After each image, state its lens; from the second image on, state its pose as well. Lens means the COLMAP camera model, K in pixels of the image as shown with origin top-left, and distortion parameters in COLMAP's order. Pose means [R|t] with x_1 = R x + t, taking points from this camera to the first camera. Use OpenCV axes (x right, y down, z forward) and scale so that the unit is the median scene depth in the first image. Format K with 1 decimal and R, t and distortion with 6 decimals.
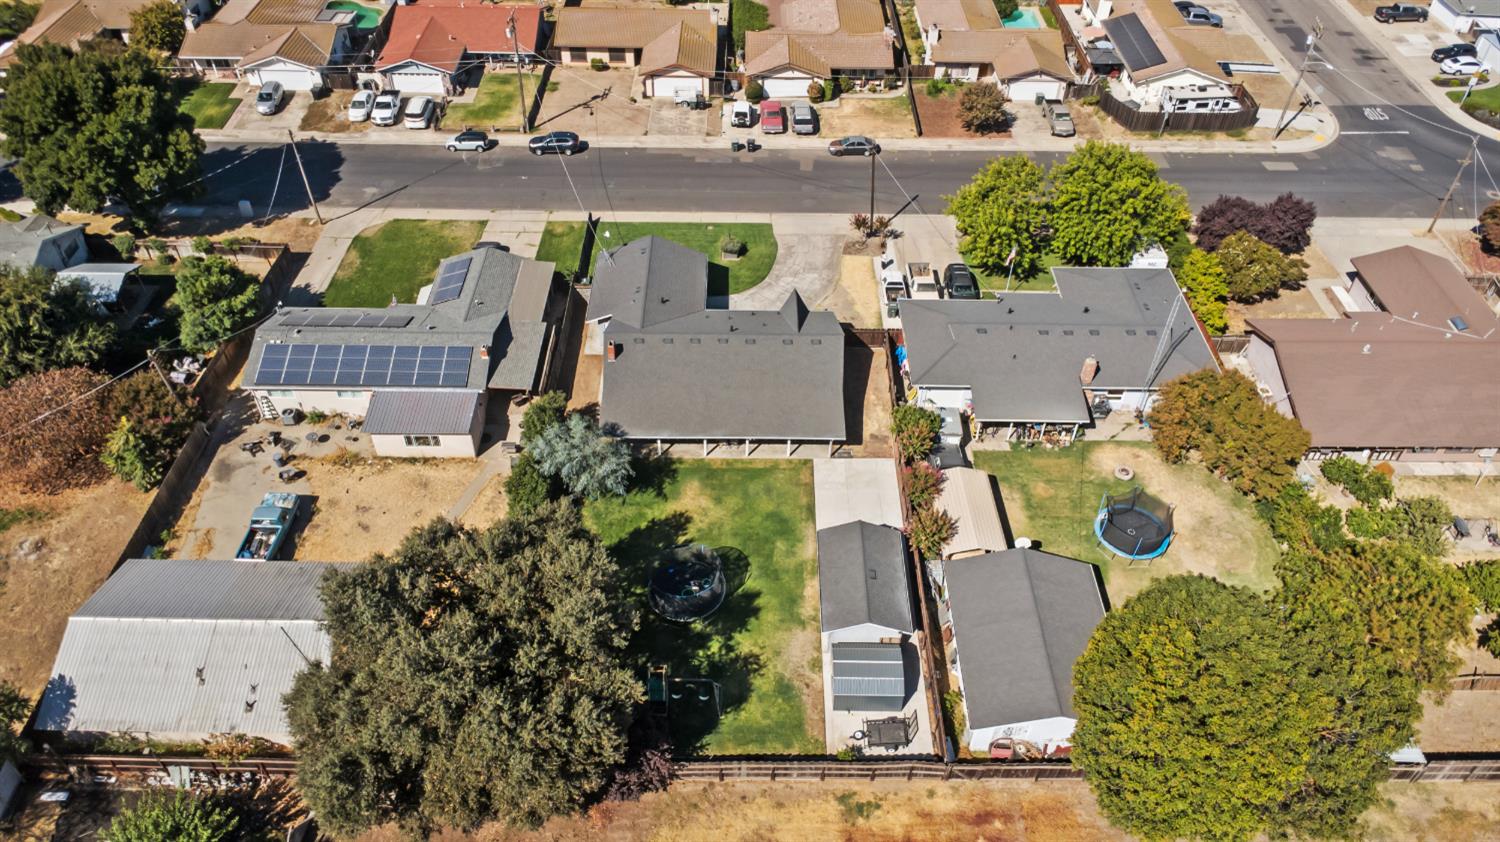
lens RADIAL K [[1054.5, 0, 750.0], [0, 1054.5, 421.0], [0, 0, 1]] dist [0.057147, -0.072618]
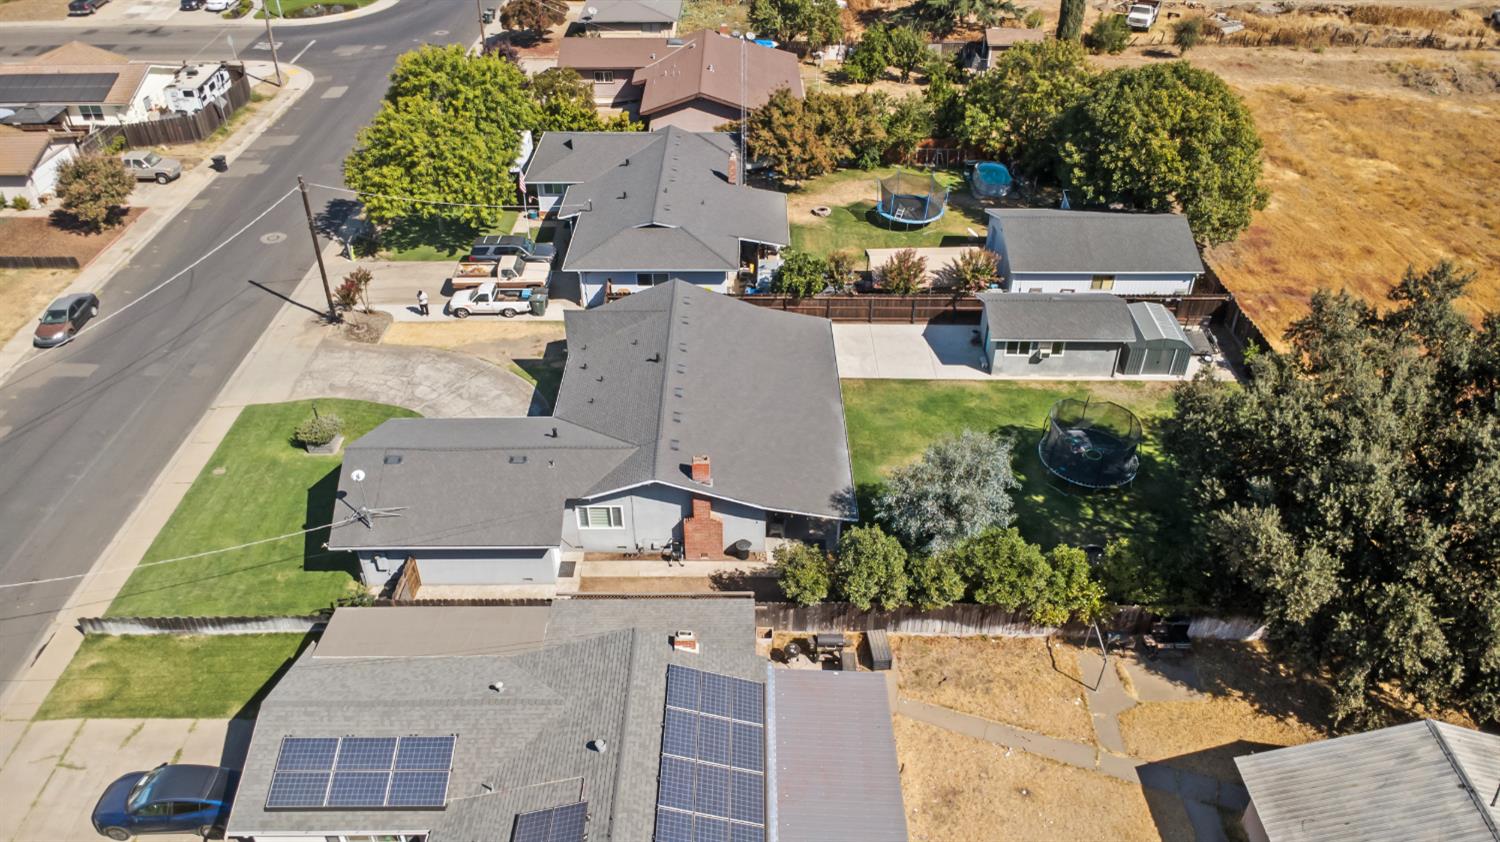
lens RADIAL K [[1054.5, 0, 750.0], [0, 1054.5, 421.0], [0, 0, 1]] dist [0.057147, -0.072618]
pose [[-0.004618, -0.592470, 0.805579, -0.485523], [0.682544, 0.586887, 0.435543, -0.265452], [-0.730830, 0.551855, 0.401677, 0.608477]]
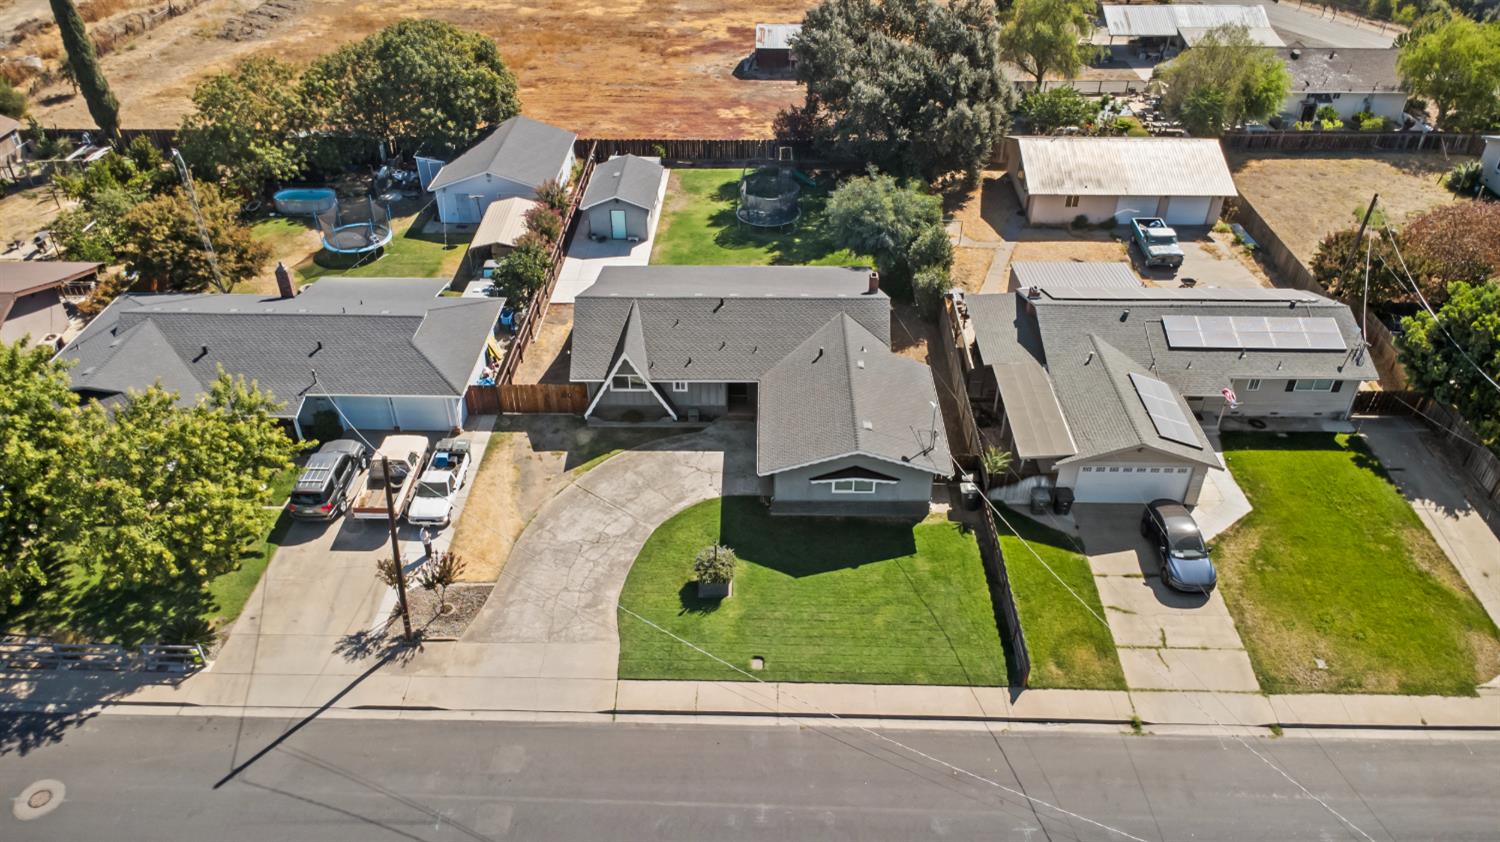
lens RADIAL K [[1054.5, 0, 750.0], [0, 1054.5, 421.0], [0, 0, 1]] dist [0.057147, -0.072618]
pose [[-0.999677, -0.024376, 0.007215, -0.037782], [0.002153, 0.201601, 0.979465, -0.688483], [-0.025330, 0.979164, -0.201483, 1.051328]]
